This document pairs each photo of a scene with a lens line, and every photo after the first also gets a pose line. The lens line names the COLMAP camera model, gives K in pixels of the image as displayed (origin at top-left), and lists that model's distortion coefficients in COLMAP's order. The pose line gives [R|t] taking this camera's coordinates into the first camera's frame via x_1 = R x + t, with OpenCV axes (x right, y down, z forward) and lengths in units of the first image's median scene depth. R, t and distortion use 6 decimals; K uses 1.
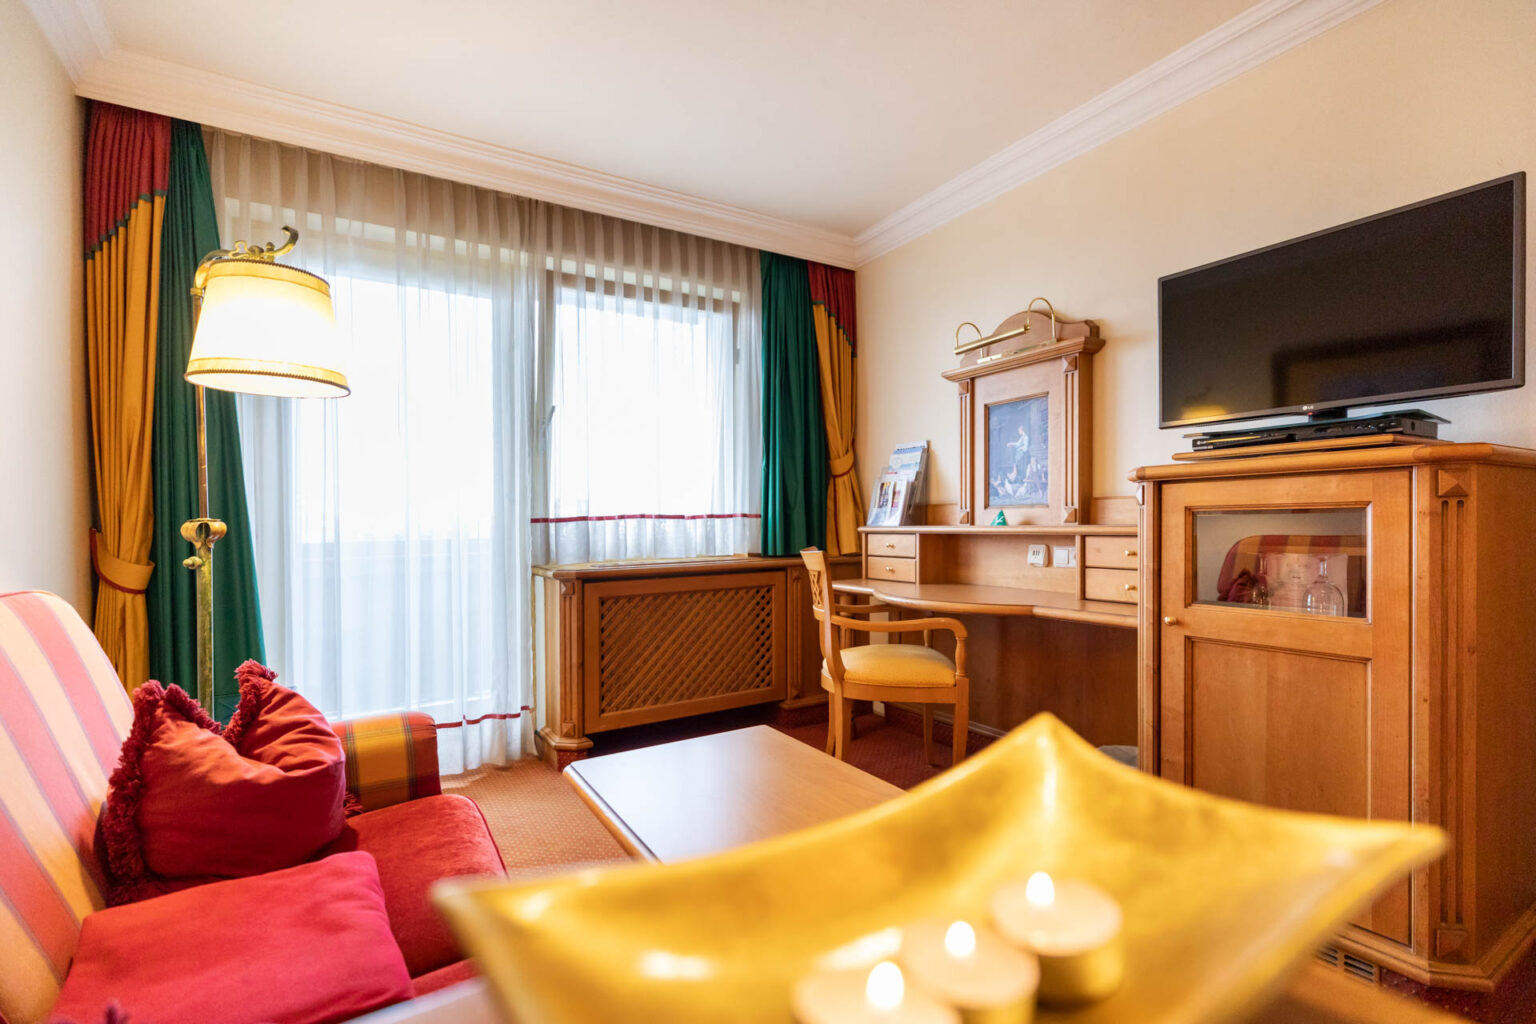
lens RADIAL K [[688.4, 0, 767.5], [0, 688.4, 524.6], [0, 0, 1]] dist [0.013840, 0.000227]
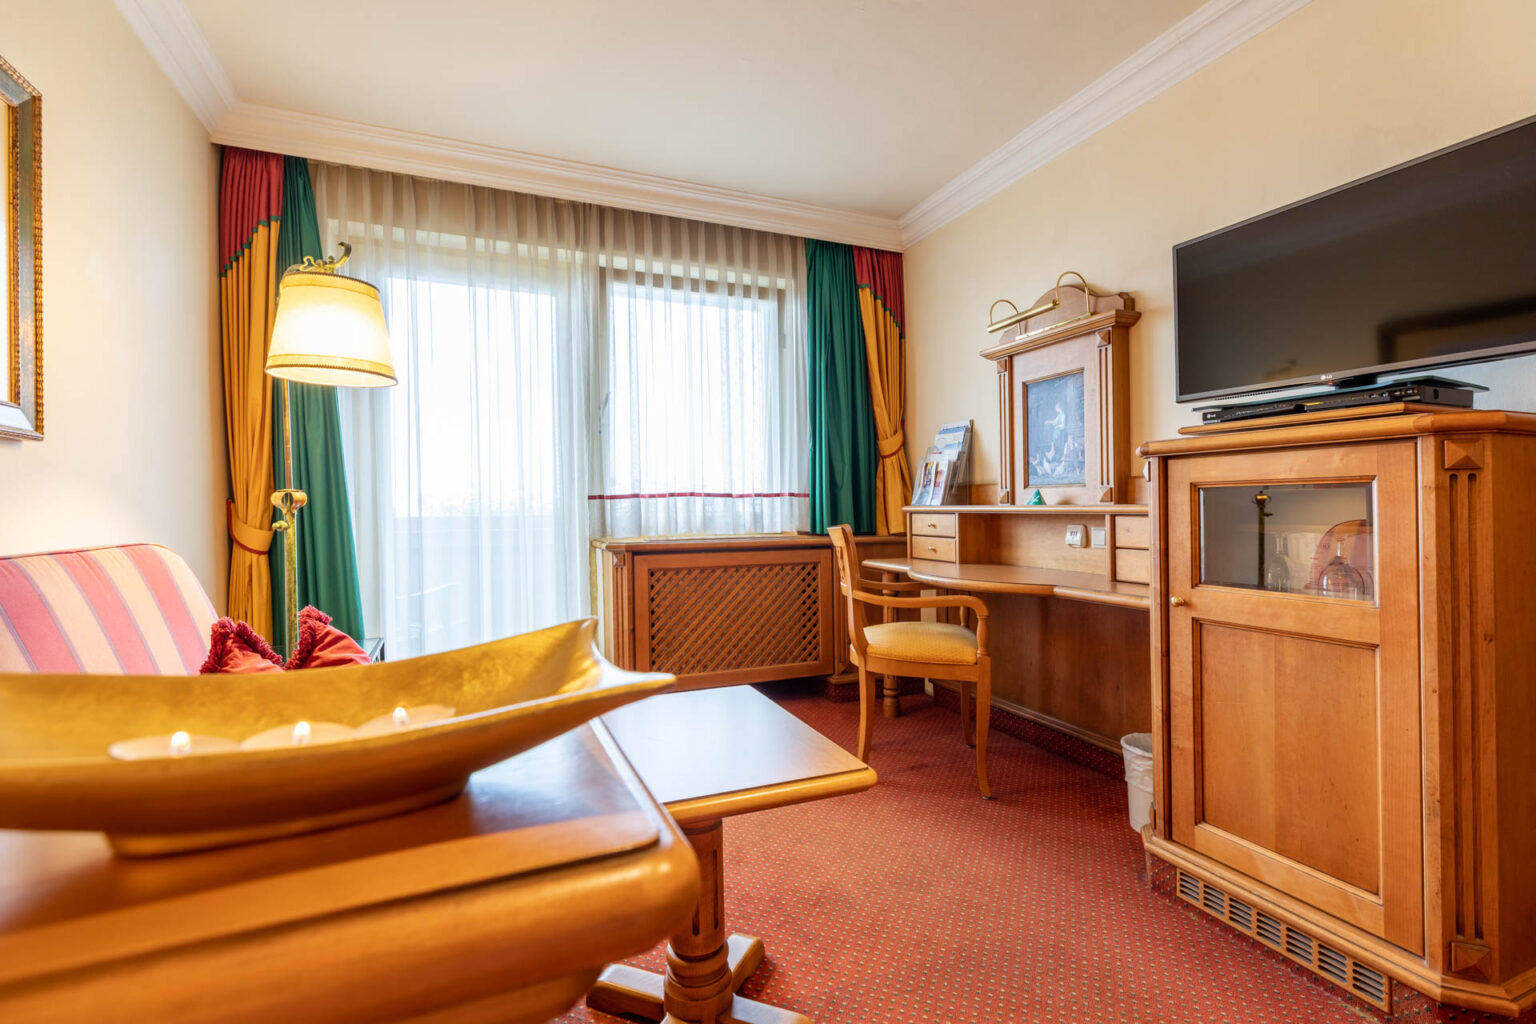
lens RADIAL K [[680.1, 0, 768.0], [0, 680.1, 512.0], [0, 0, 1]] dist [0.014639, 0.000088]
pose [[0.987222, 0.010101, -0.159029, 0.130364], [-0.009452, 0.999944, 0.004835, 0.011531], [0.159069, -0.003270, 0.987262, -0.023861]]
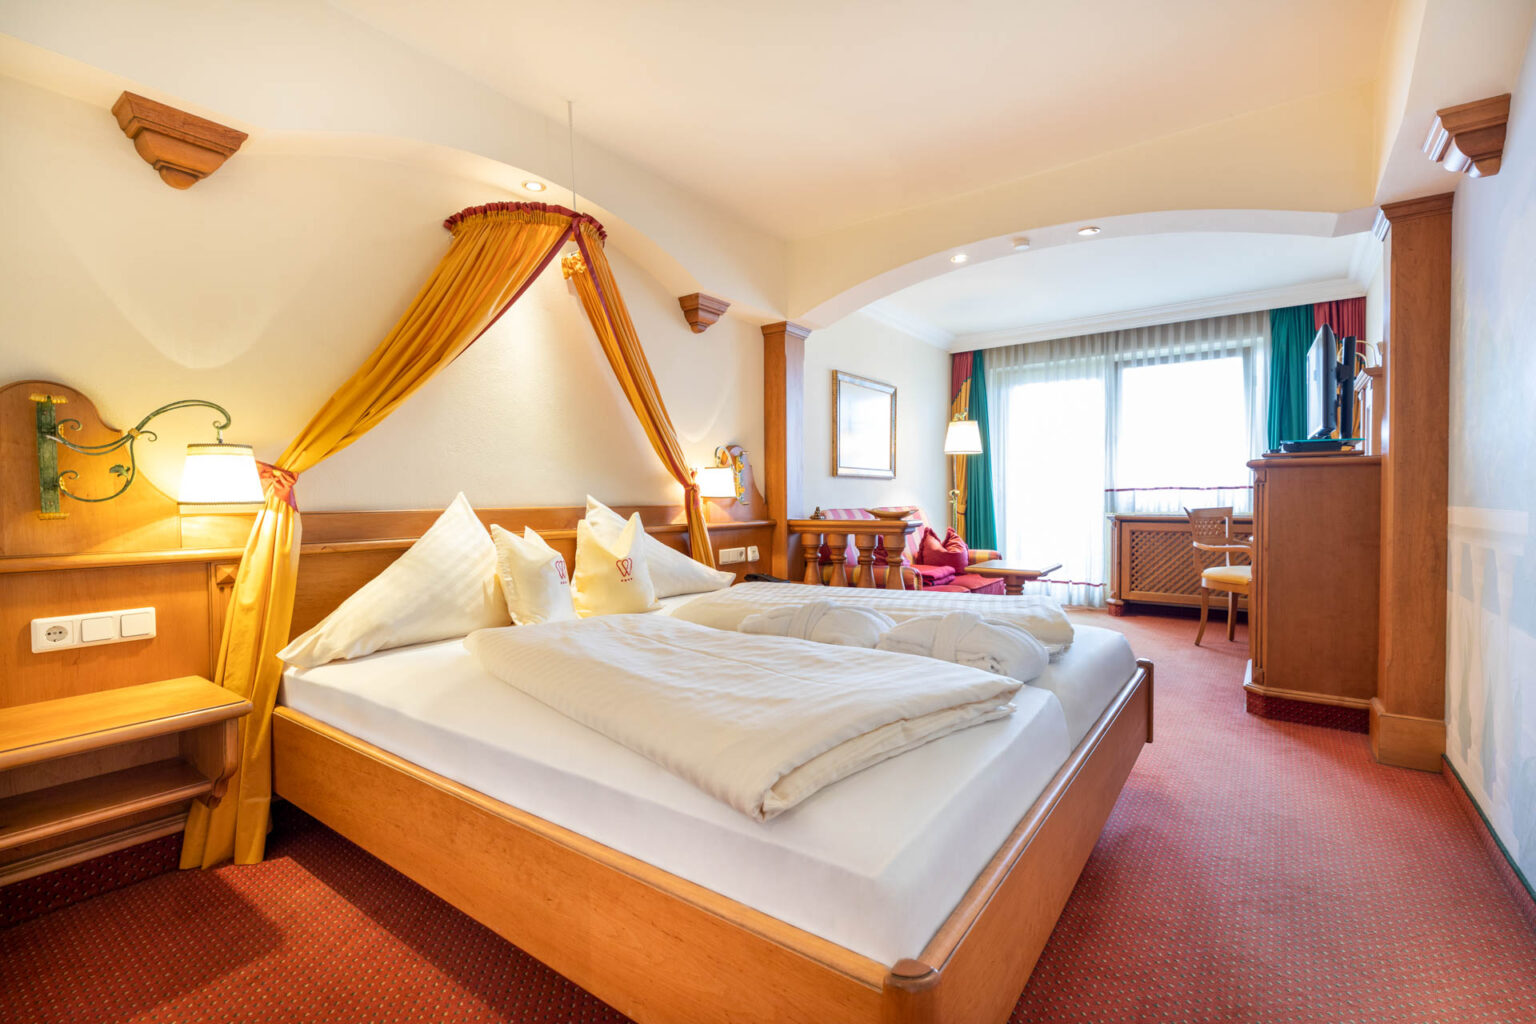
lens RADIAL K [[688.4, 0, 767.5], [0, 688.4, 524.6], [0, 0, 1]] dist [0.013840, 0.000227]
pose [[0.348120, 0.051237, -0.936049, 1.331919], [-0.002912, 0.998560, 0.053576, -0.009823], [0.937446, -0.015925, 0.347767, -0.682214]]
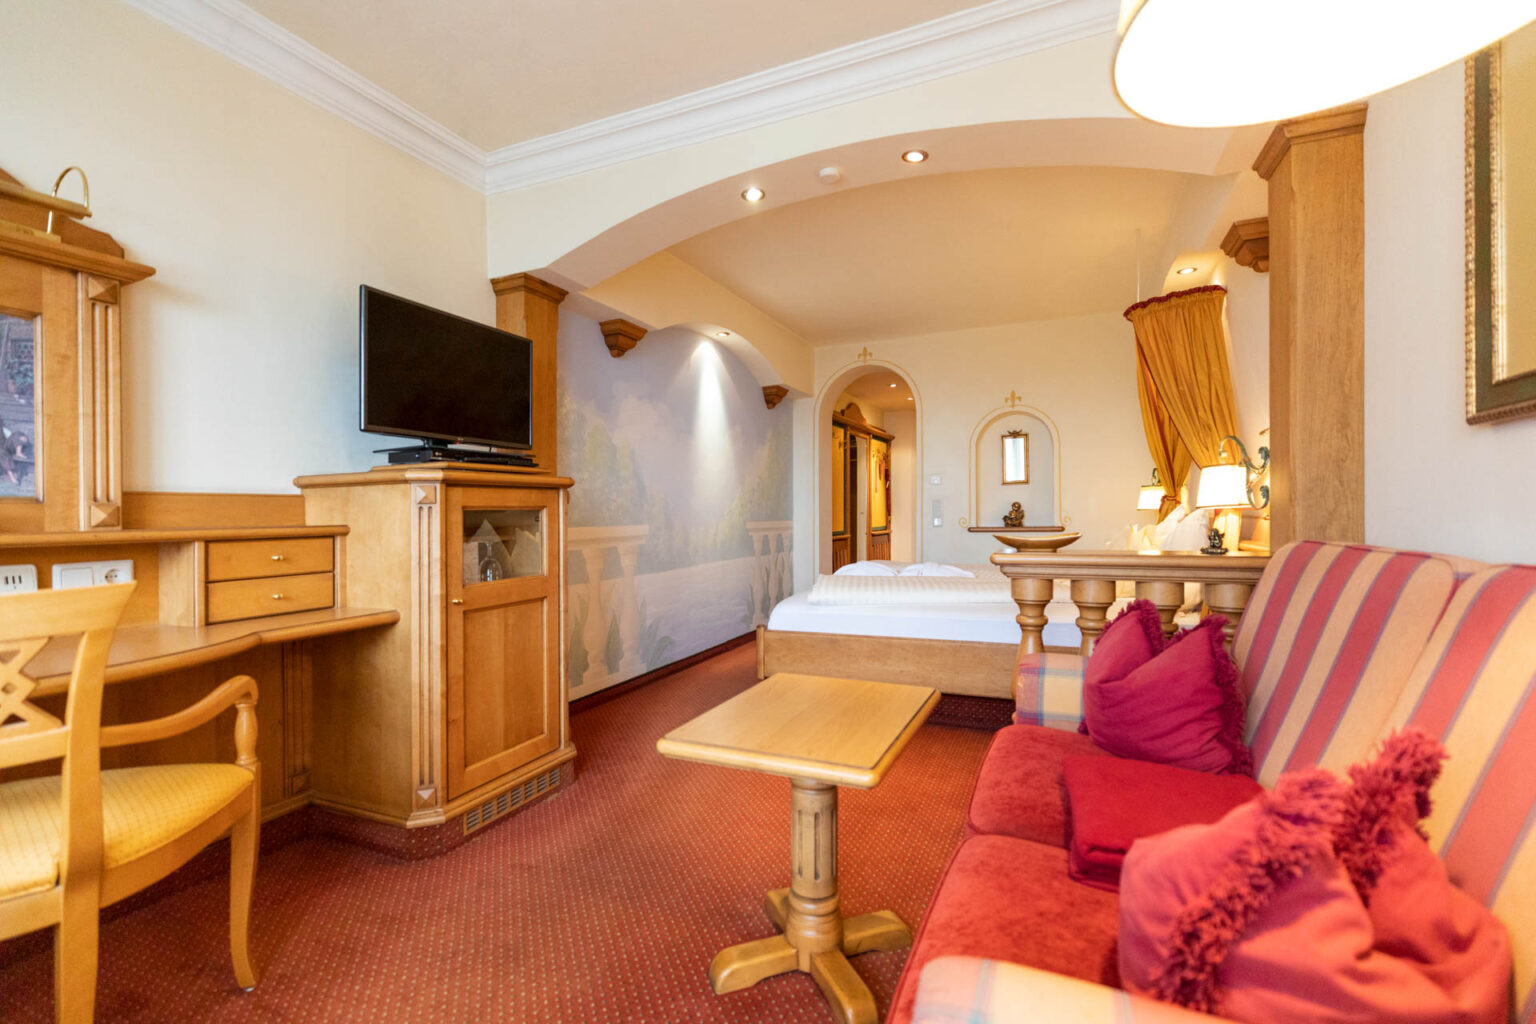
lens RADIAL K [[680.1, 0, 768.0], [0, 680.1, 512.0], [0, 0, 1]] dist [0.014639, 0.000088]
pose [[-0.559536, 0.025279, 0.828421, -0.518978], [0.027617, 0.999548, -0.011848, 0.009031], [-0.828346, 0.016249, -0.559981, 0.896753]]
